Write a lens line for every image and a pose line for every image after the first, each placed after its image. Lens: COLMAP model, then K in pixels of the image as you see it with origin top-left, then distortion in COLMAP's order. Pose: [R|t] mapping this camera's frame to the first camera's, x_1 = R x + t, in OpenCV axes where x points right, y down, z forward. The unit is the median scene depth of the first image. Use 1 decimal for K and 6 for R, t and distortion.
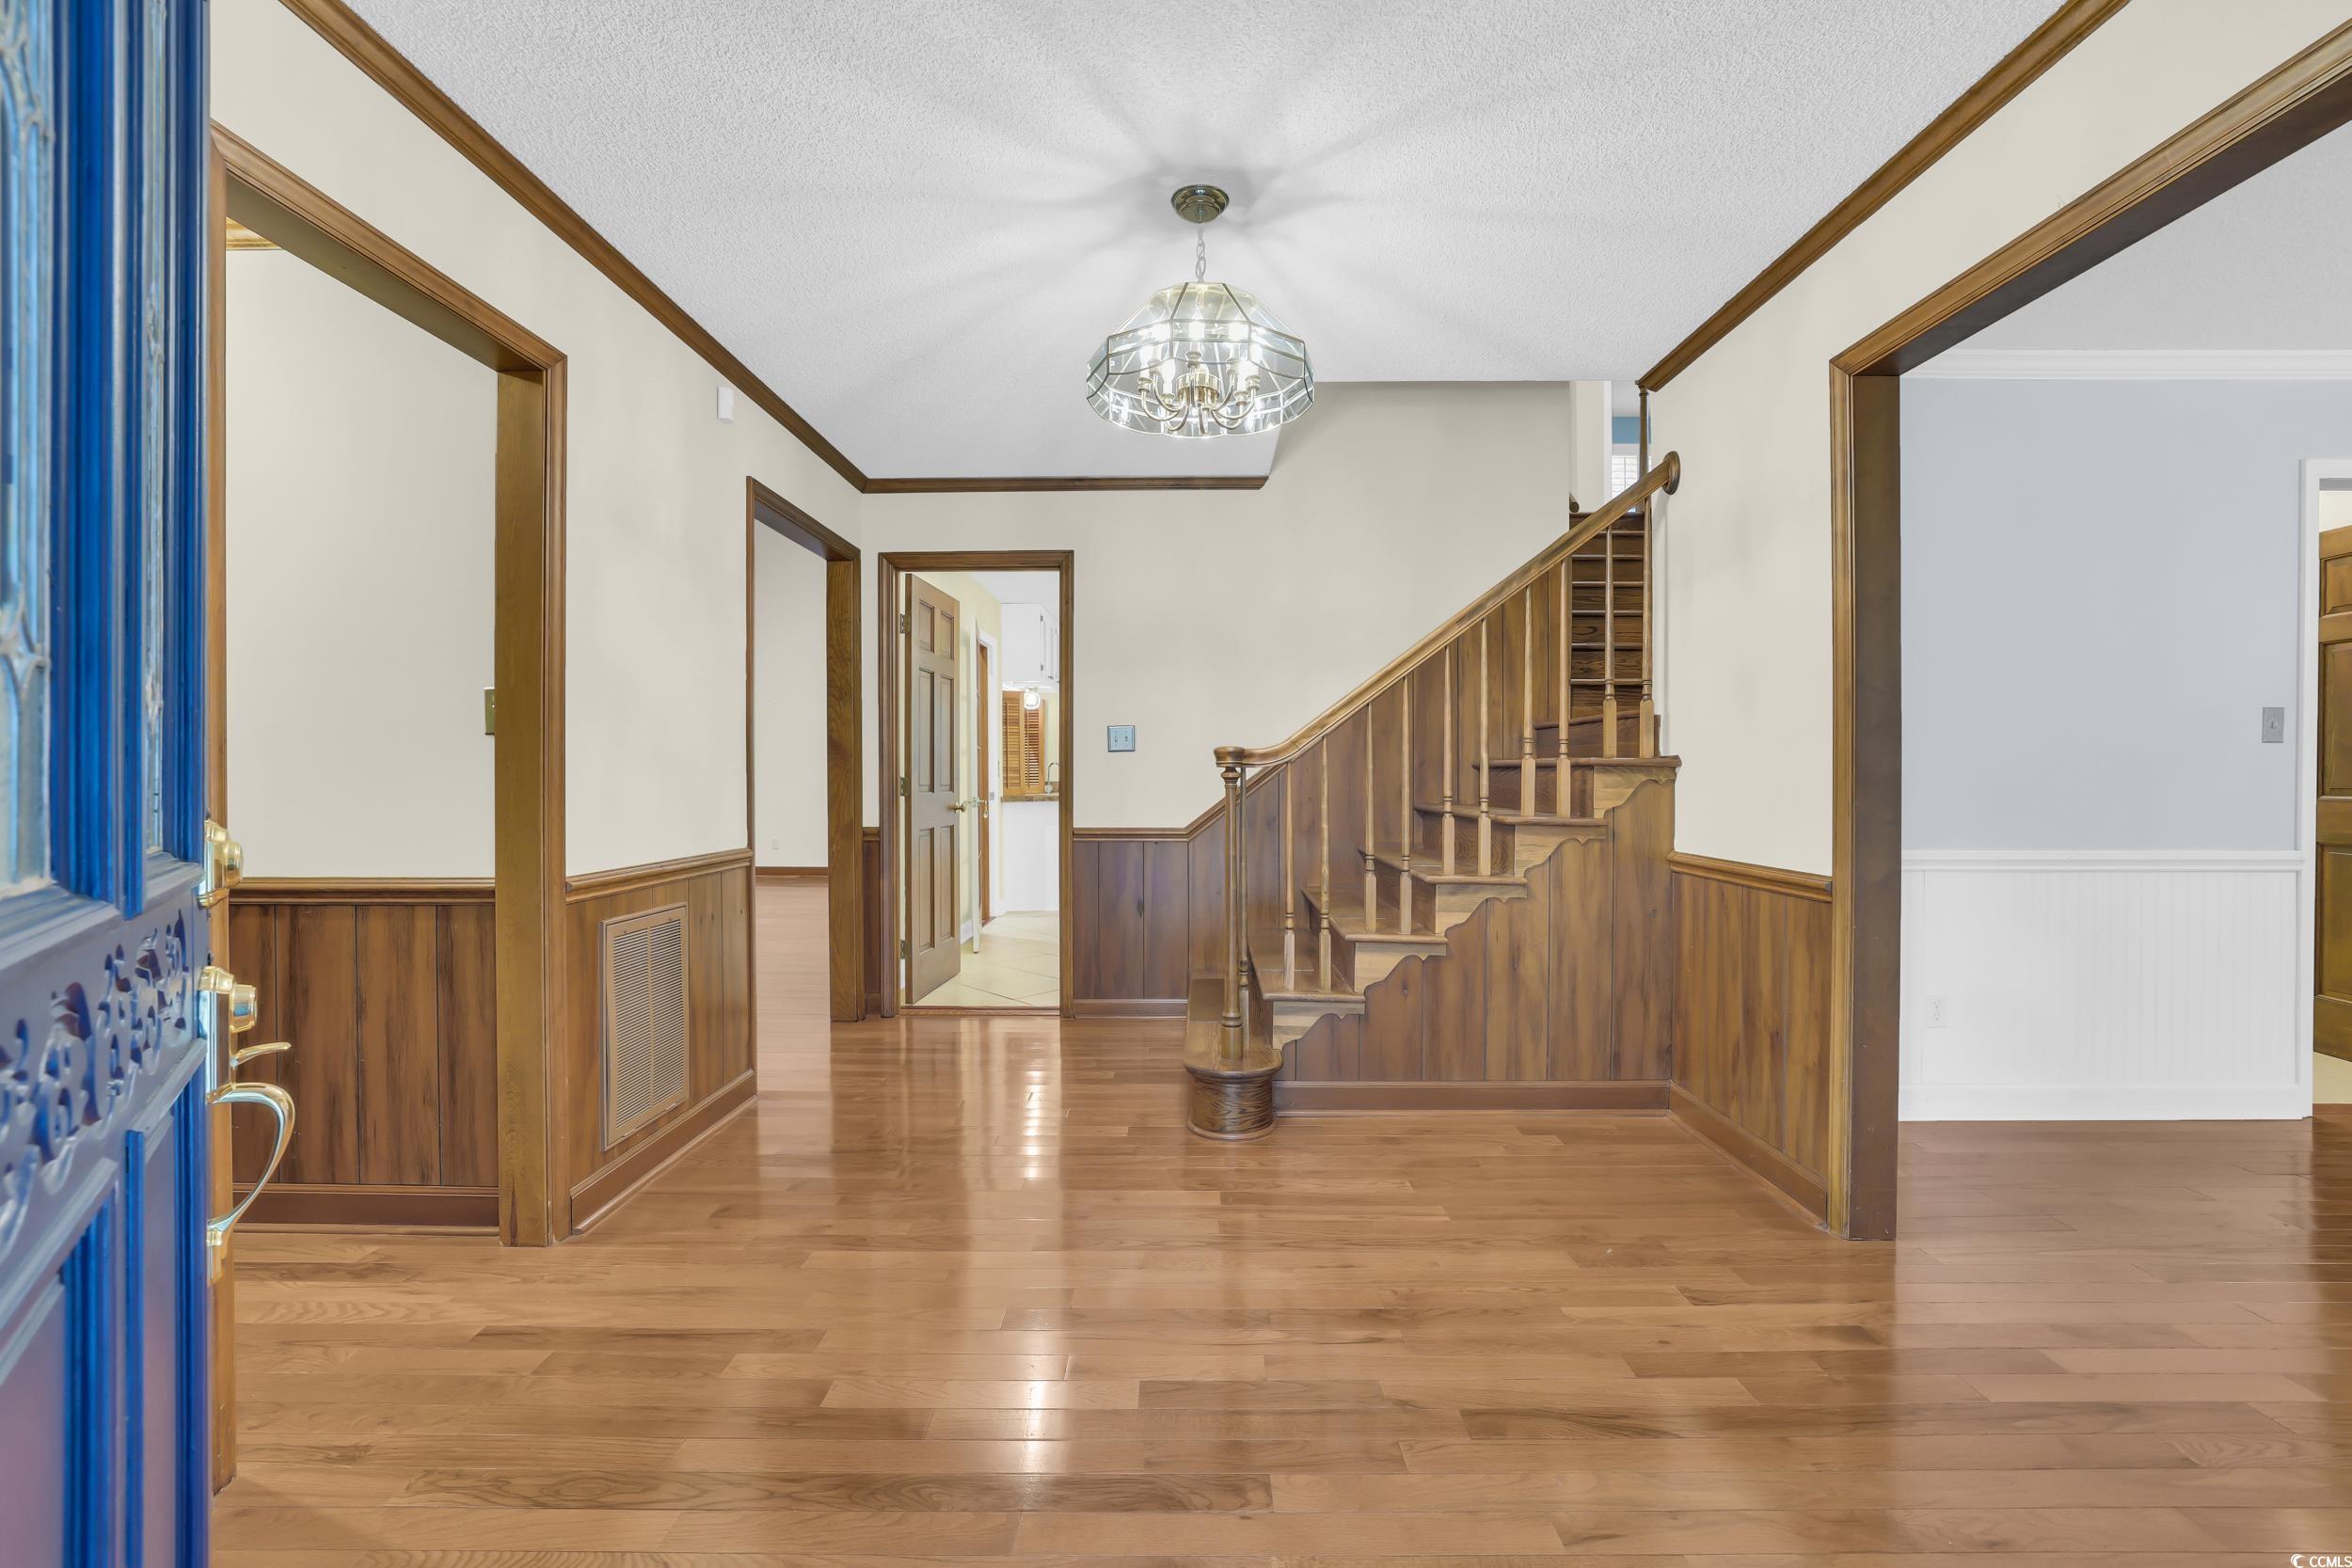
lens RADIAL K [[1031.5, 0, 1170.3], [0, 1031.5, 777.9], [0, 0, 1]] dist [-0.001398, -0.000047]
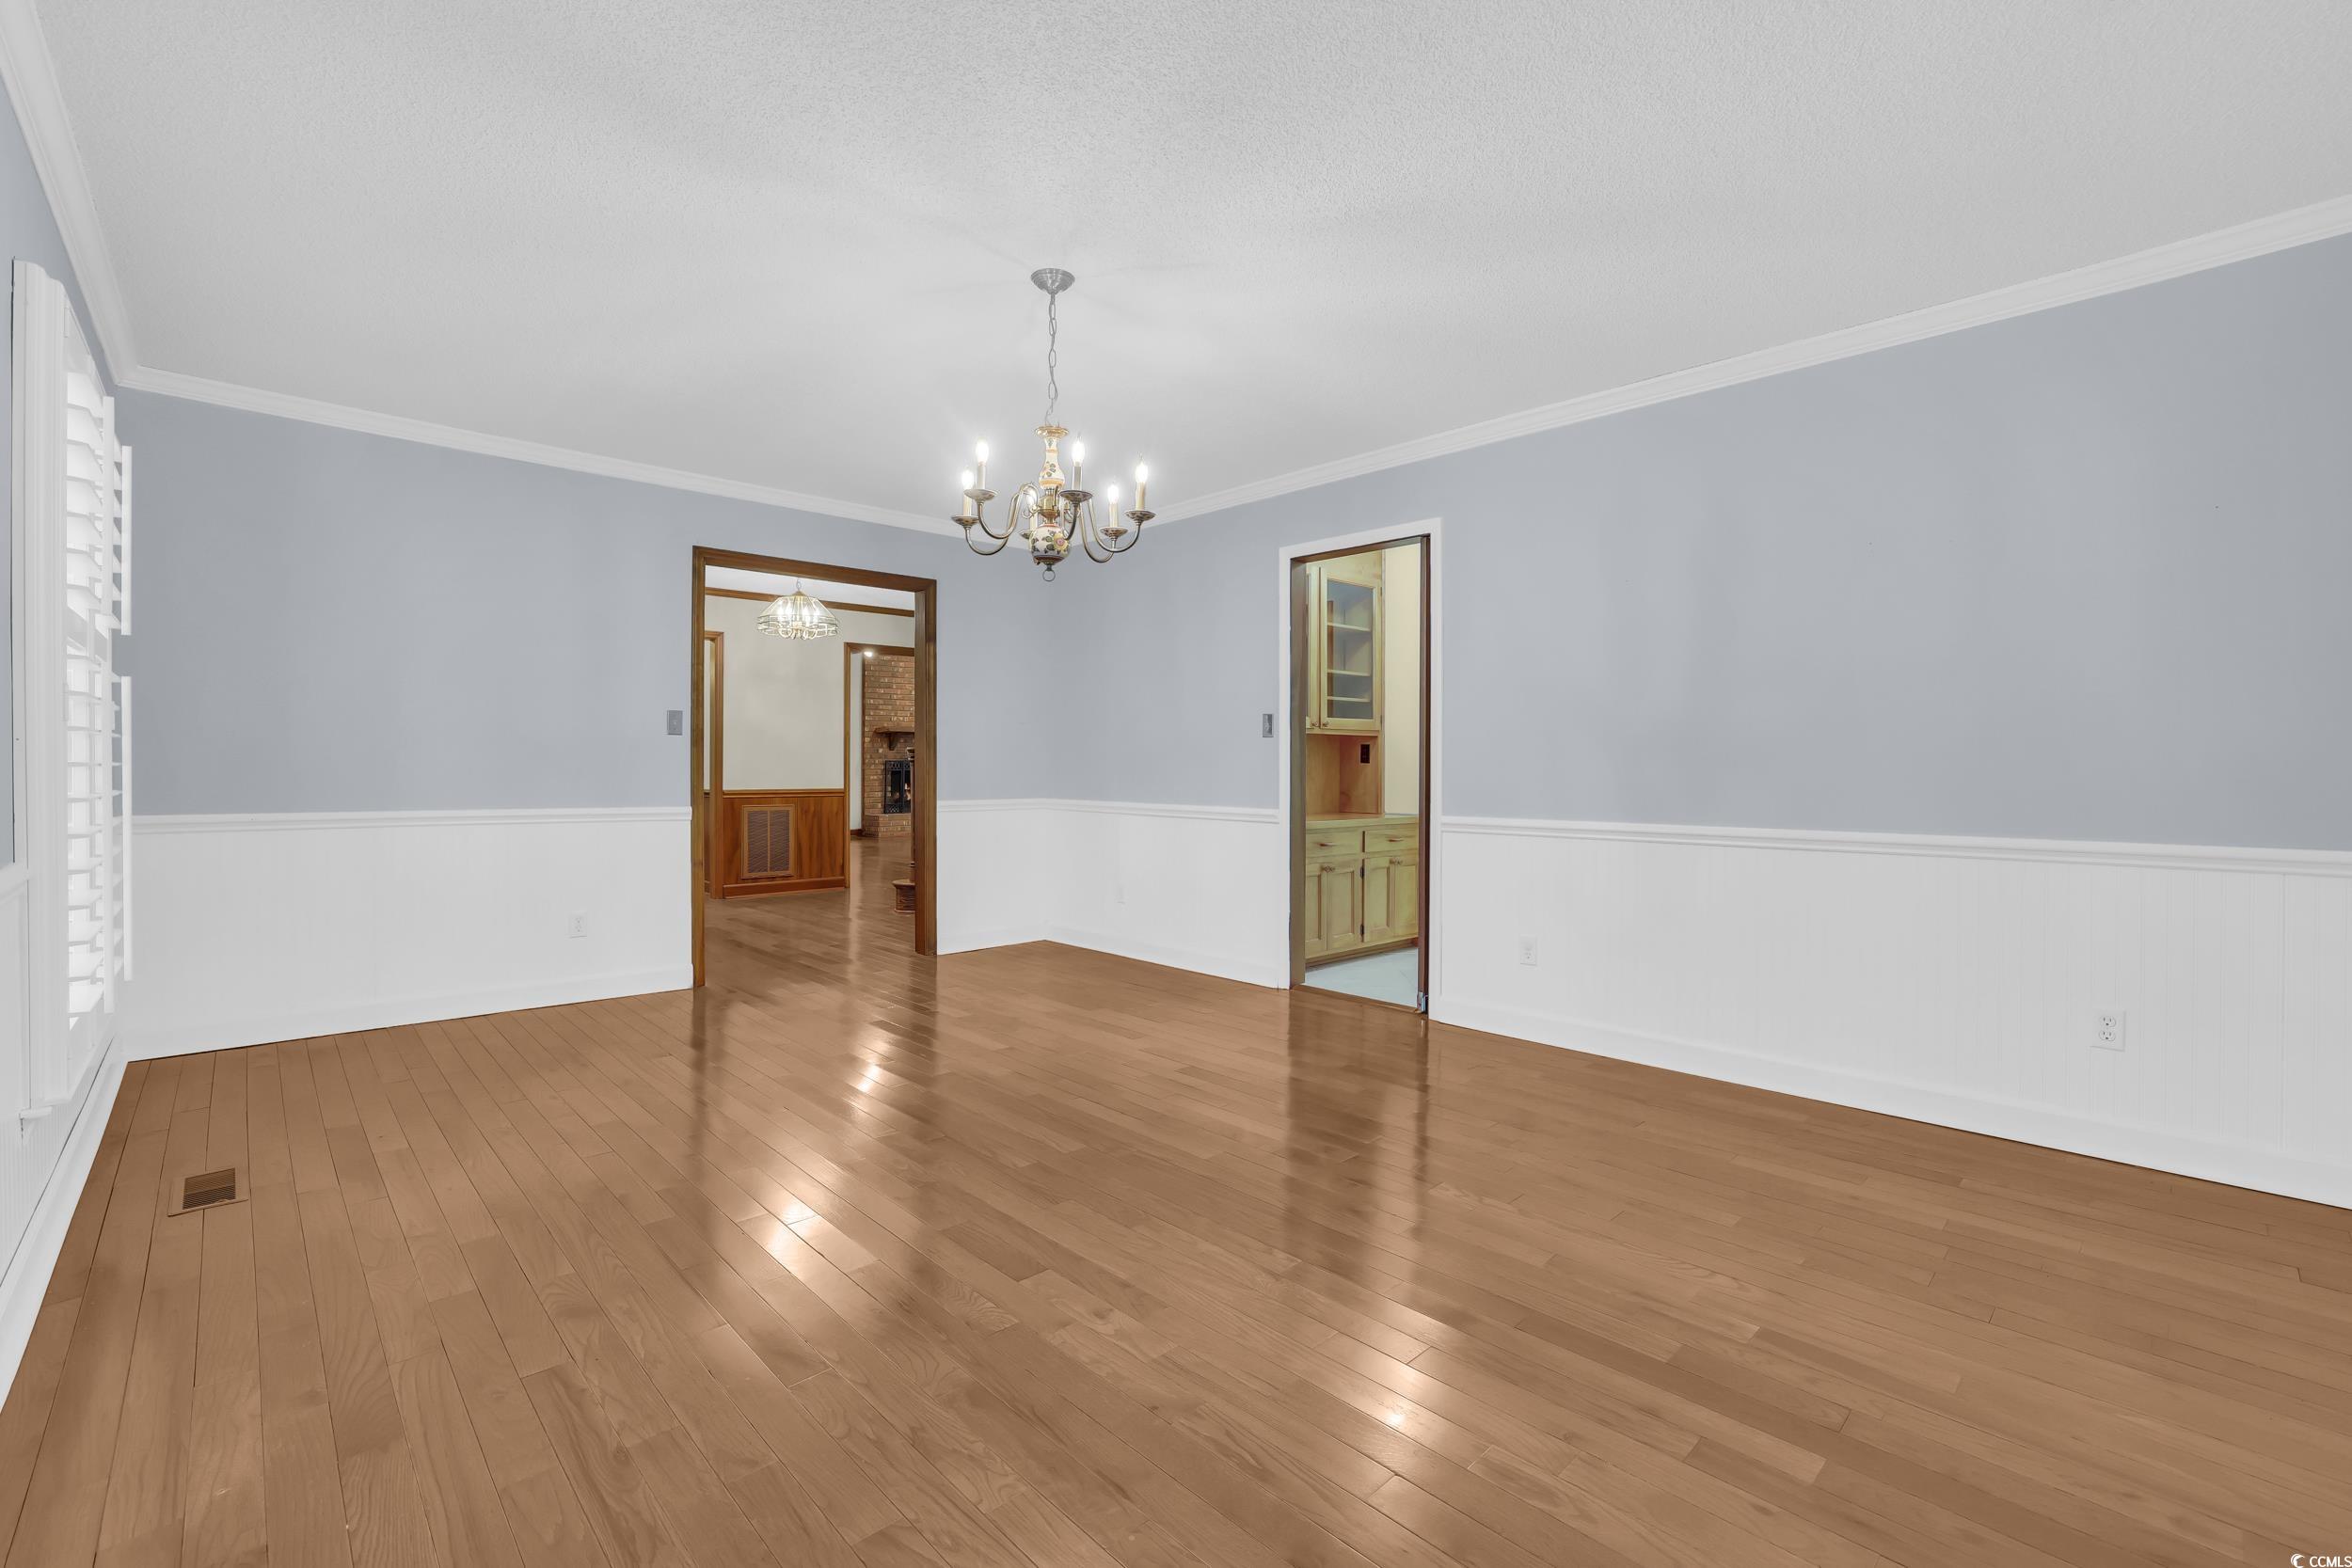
lens RADIAL K [[1009.4, 0, 1171.8], [0, 1009.4, 770.2], [0, 0, 1]] dist [-0.012779, 0.000063]
pose [[0.694248, 0.003663, -0.719726, 2.702590], [-0.005227, 0.999986, 0.000048, 0.024719], [0.719717, 0.003729, 0.694258, -0.196746]]
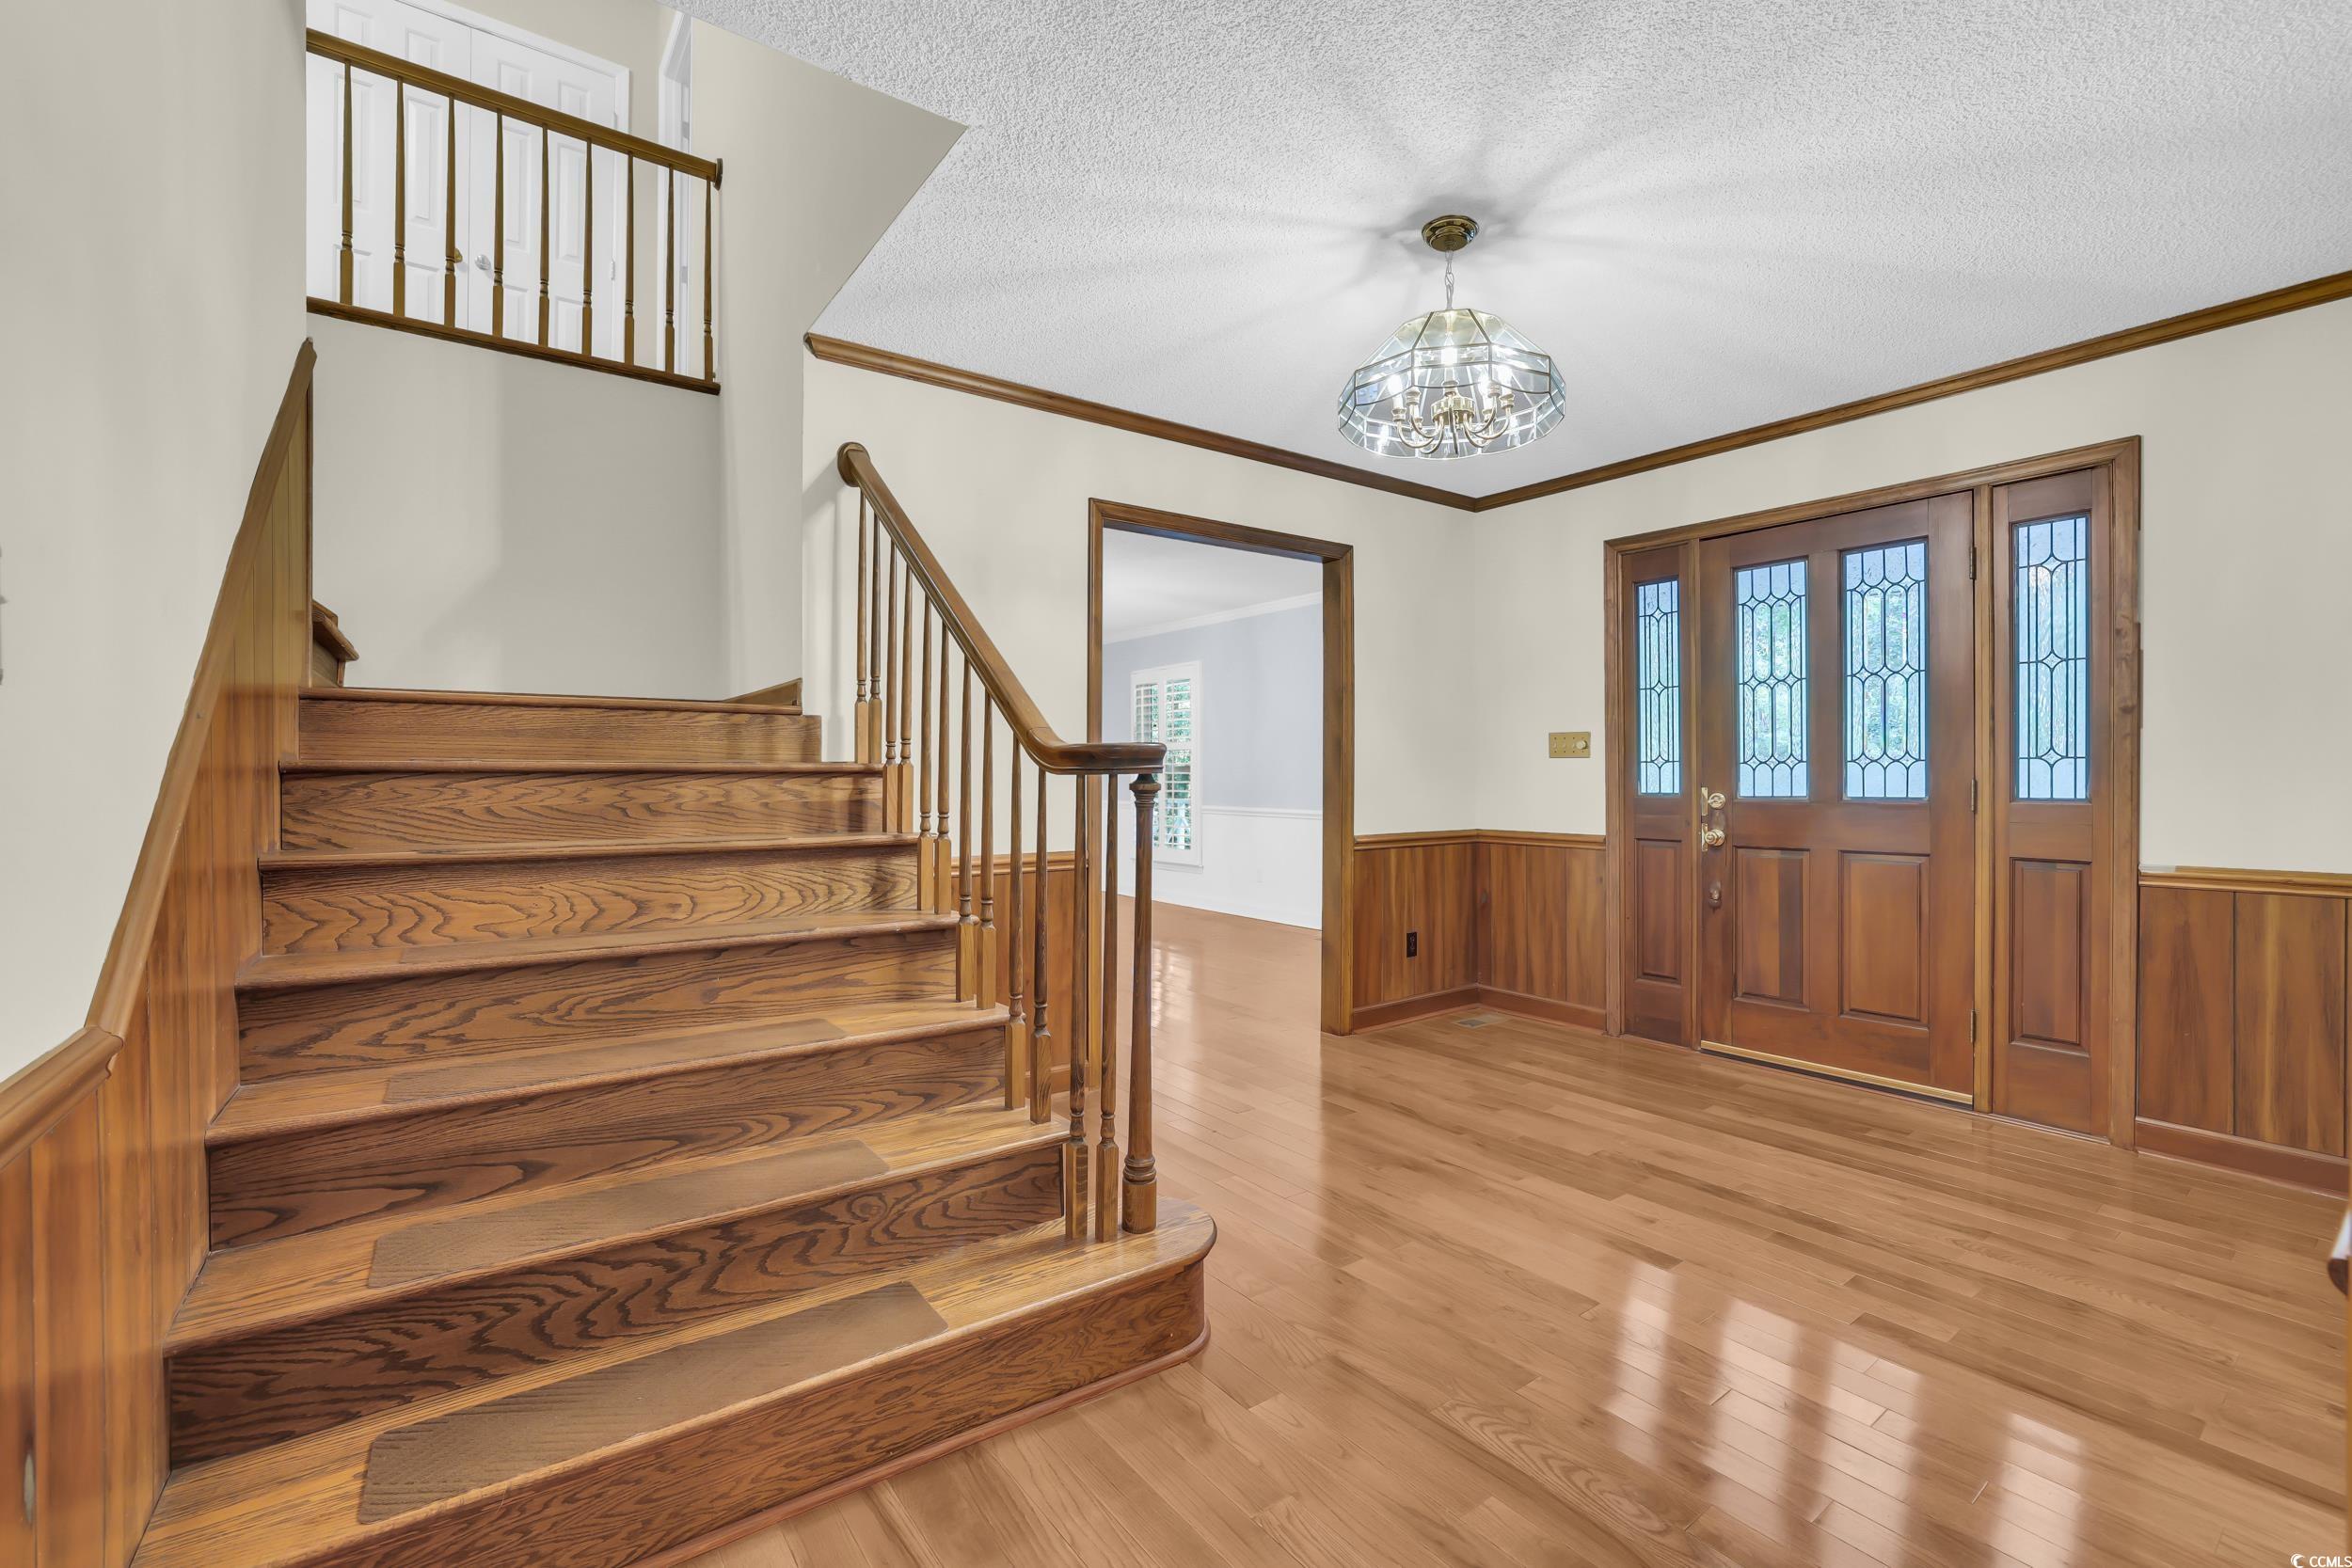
lens RADIAL K [[1009.4, 0, 1171.8], [0, 1009.4, 770.2], [0, 0, 1]] dist [-0.012779, 0.000063]
pose [[-0.582429, 0.001635, 0.812880, -0.621954], [-0.008807, 0.999927, -0.008321, 0.007363], [-0.812834, -0.012006, -0.582372, 1.759843]]
